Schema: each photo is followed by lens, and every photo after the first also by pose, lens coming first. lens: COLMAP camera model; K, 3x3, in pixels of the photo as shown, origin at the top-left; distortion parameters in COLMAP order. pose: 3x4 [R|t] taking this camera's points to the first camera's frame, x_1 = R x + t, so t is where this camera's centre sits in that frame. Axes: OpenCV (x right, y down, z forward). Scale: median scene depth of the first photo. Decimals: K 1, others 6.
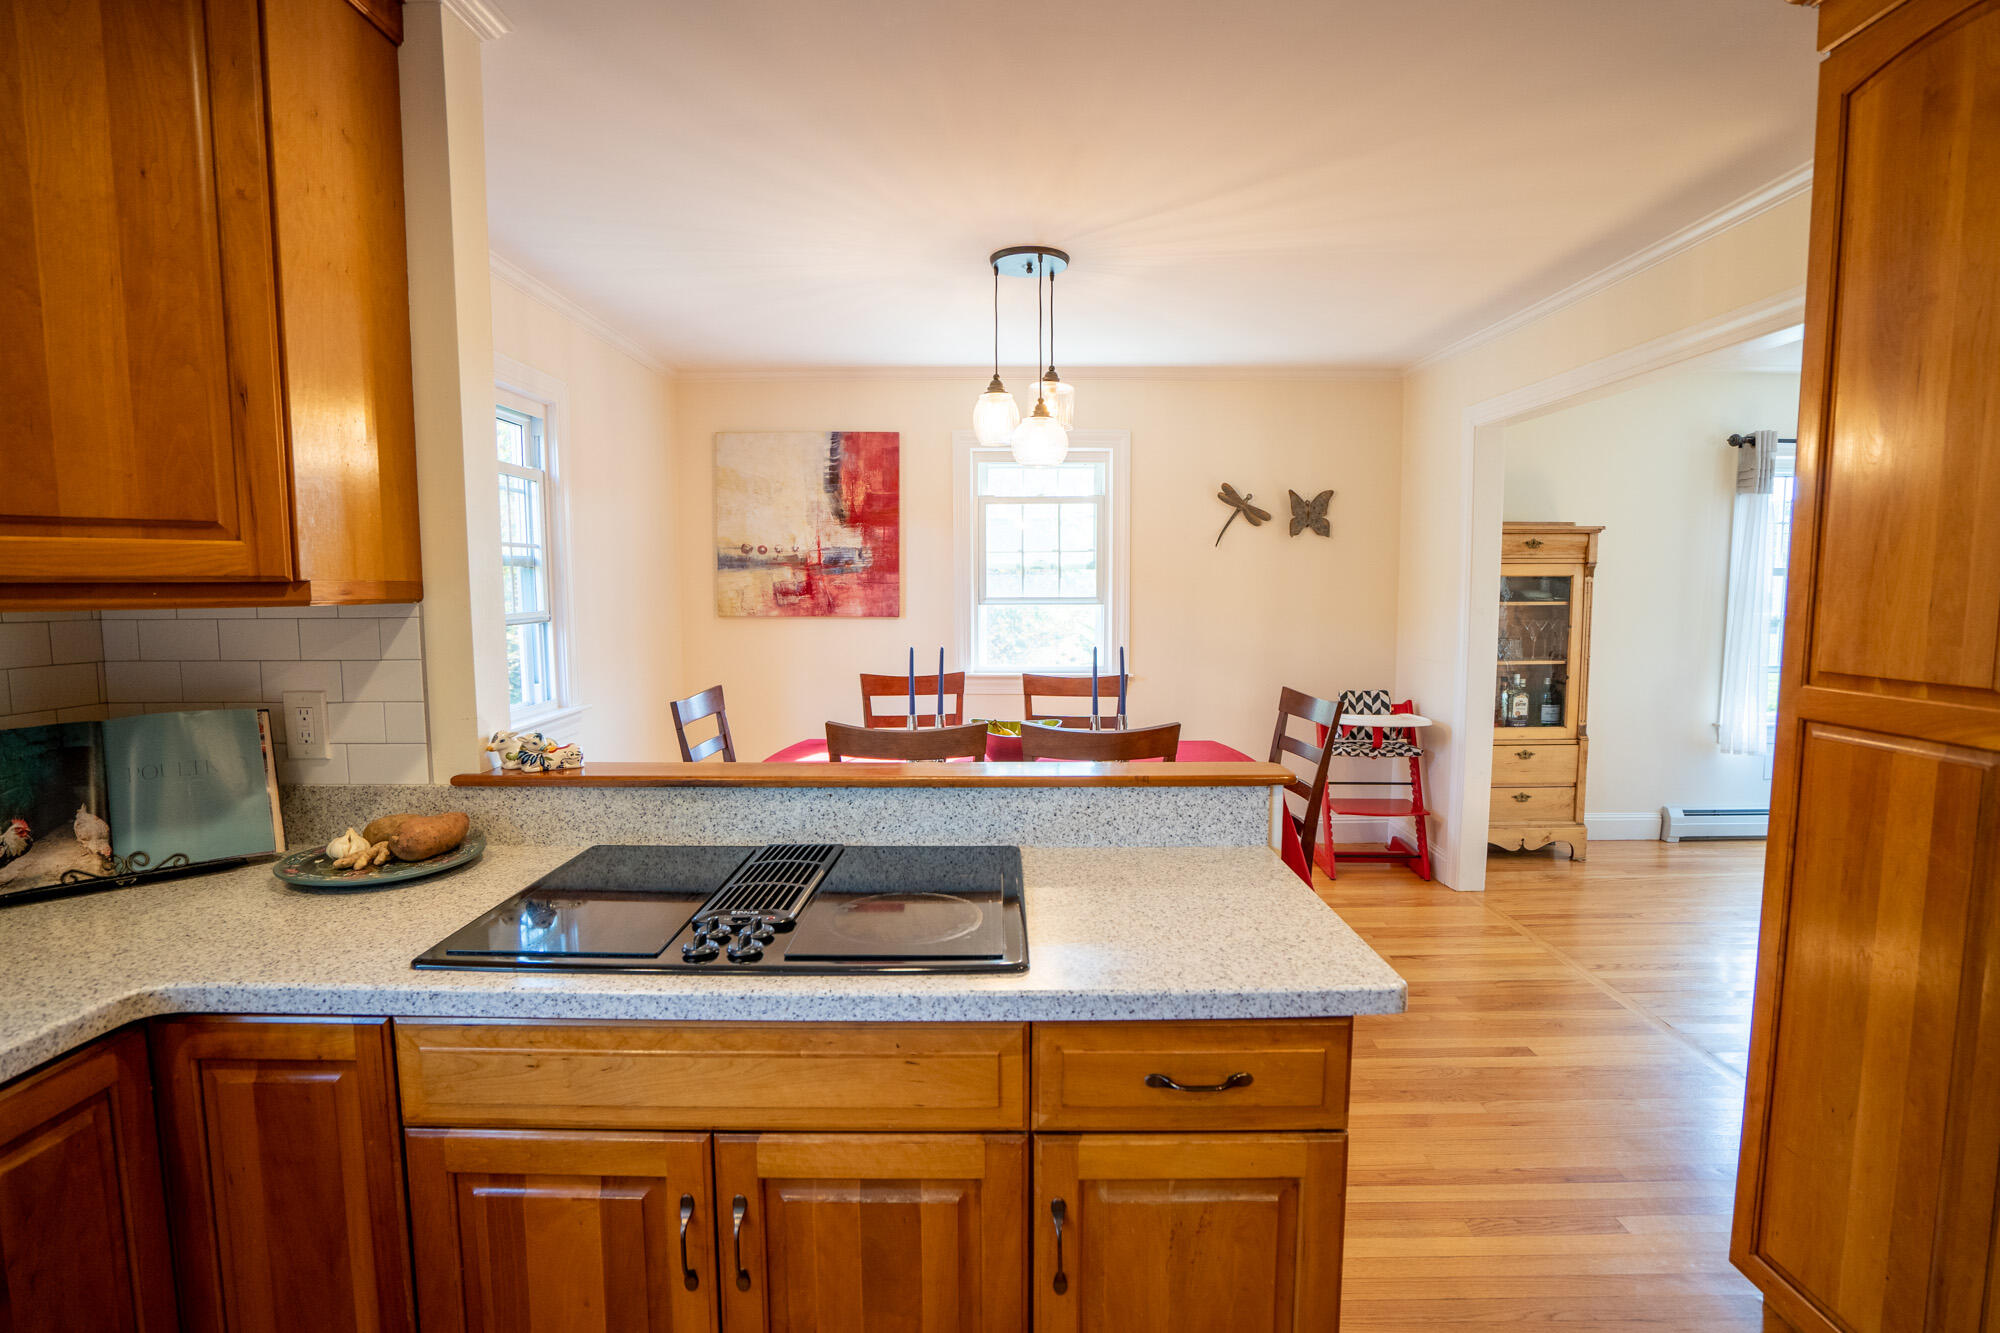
lens RADIAL K [[966.7, 0, 1003.3], [0, 966.7, 675.0], [0, 0, 1]] dist [-0.054654, 0.024321]
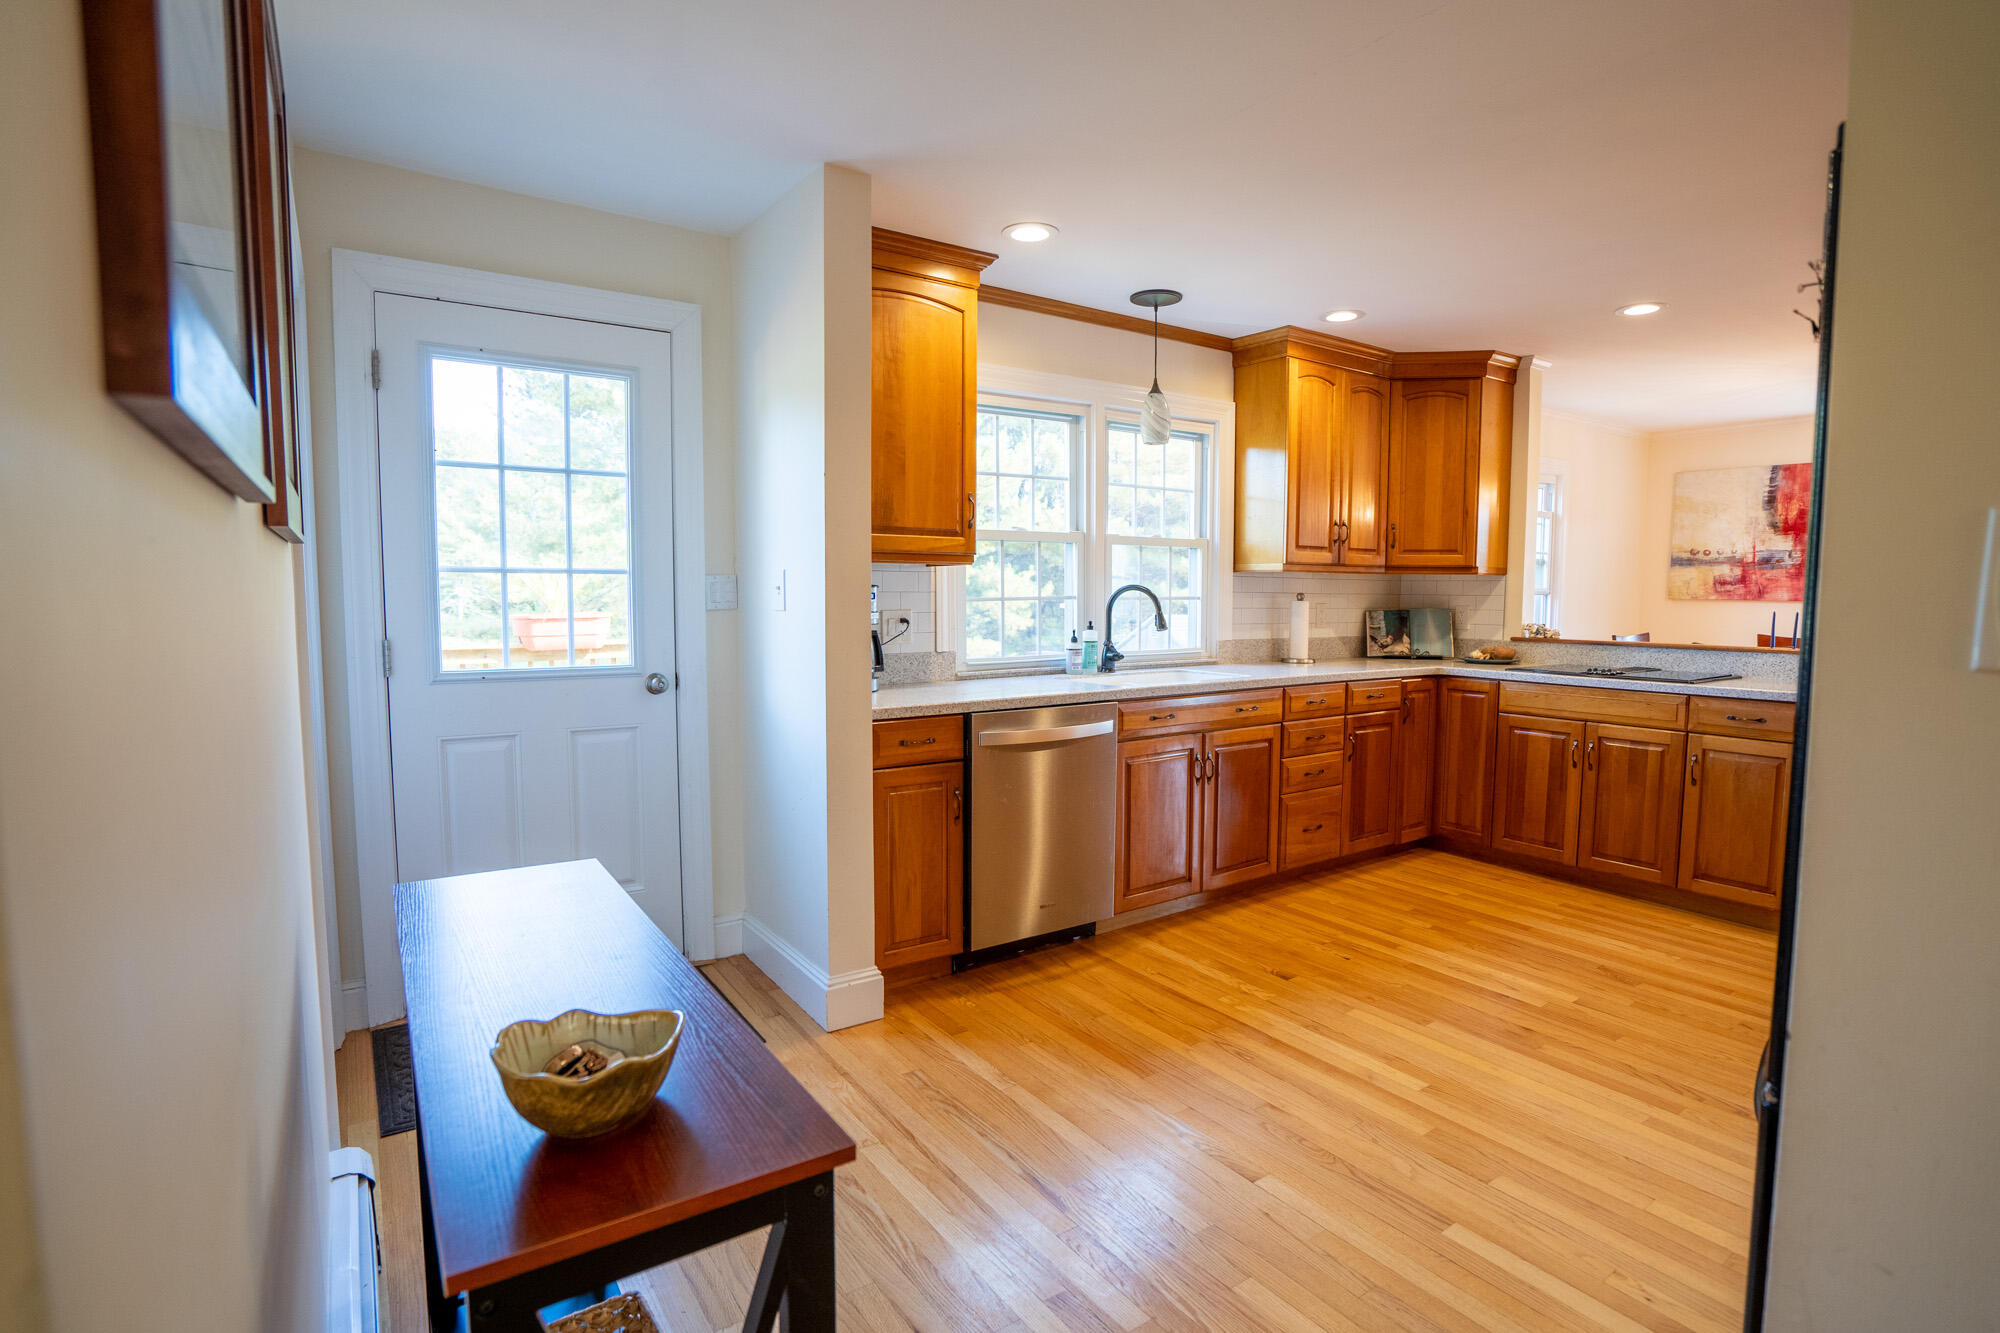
lens RADIAL K [[966.7, 0, 1003.3], [0, 966.7, 675.0], [0, 0, 1]] dist [-0.054654, 0.024321]
pose [[0.576023, 0.078511, -0.813654, 0.426255], [-0.081223, 0.995948, 0.038599, 0.114395], [0.813388, 0.043853, 0.580066, -0.918528]]
